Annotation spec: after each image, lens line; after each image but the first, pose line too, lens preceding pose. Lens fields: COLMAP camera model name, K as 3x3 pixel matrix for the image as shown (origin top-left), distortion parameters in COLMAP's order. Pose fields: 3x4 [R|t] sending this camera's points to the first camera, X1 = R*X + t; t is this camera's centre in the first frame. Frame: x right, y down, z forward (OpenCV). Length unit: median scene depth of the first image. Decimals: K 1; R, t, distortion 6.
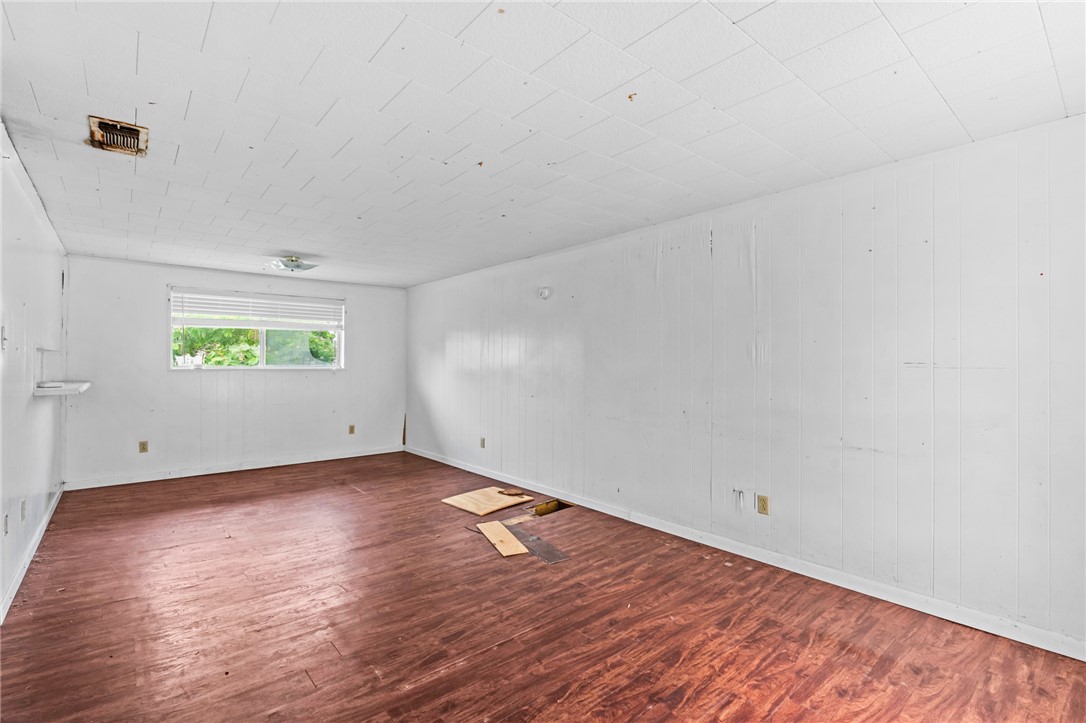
lens RADIAL K [[502.2, 0, 535.8], [0, 502.2, 364.6], [0, 0, 1]] dist [-0.005120, -0.000457]
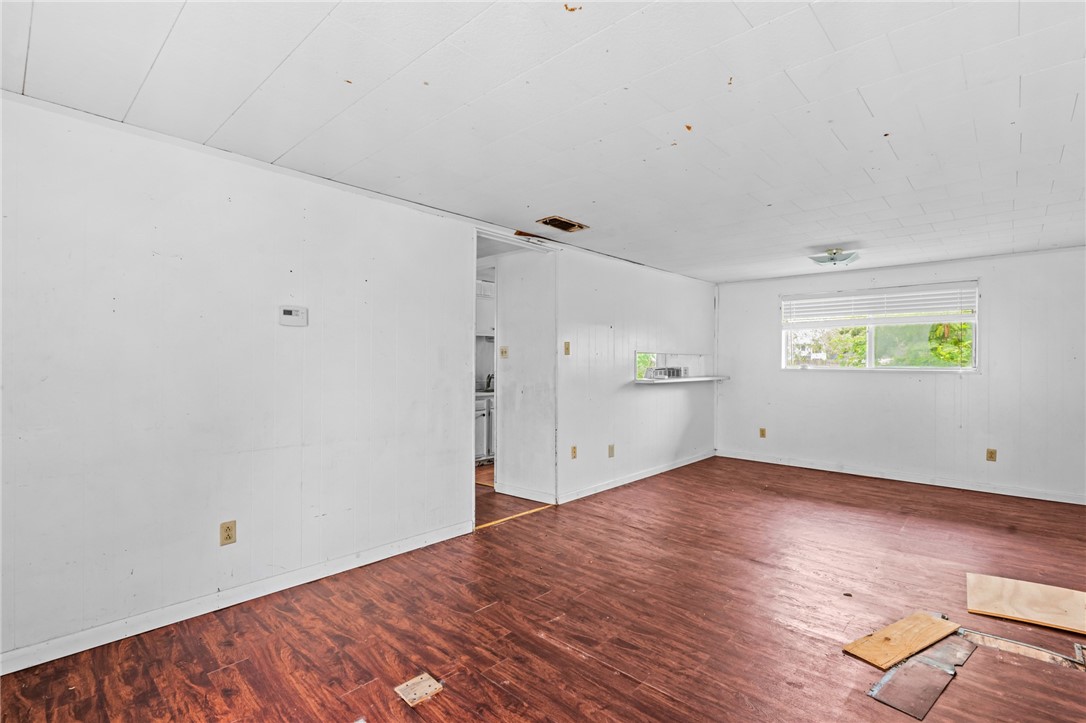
lens RADIAL K [[502.2, 0, 536.9], [0, 502.2, 356.8], [0, 0, 1]] dist [-0.005120, -0.000457]
pose [[0.120077, -0.012424, -0.992687, 0.514005], [-0.008641, 0.999871, -0.013560, 0.003487], [0.992727, 0.010206, 0.119954, 0.470144]]
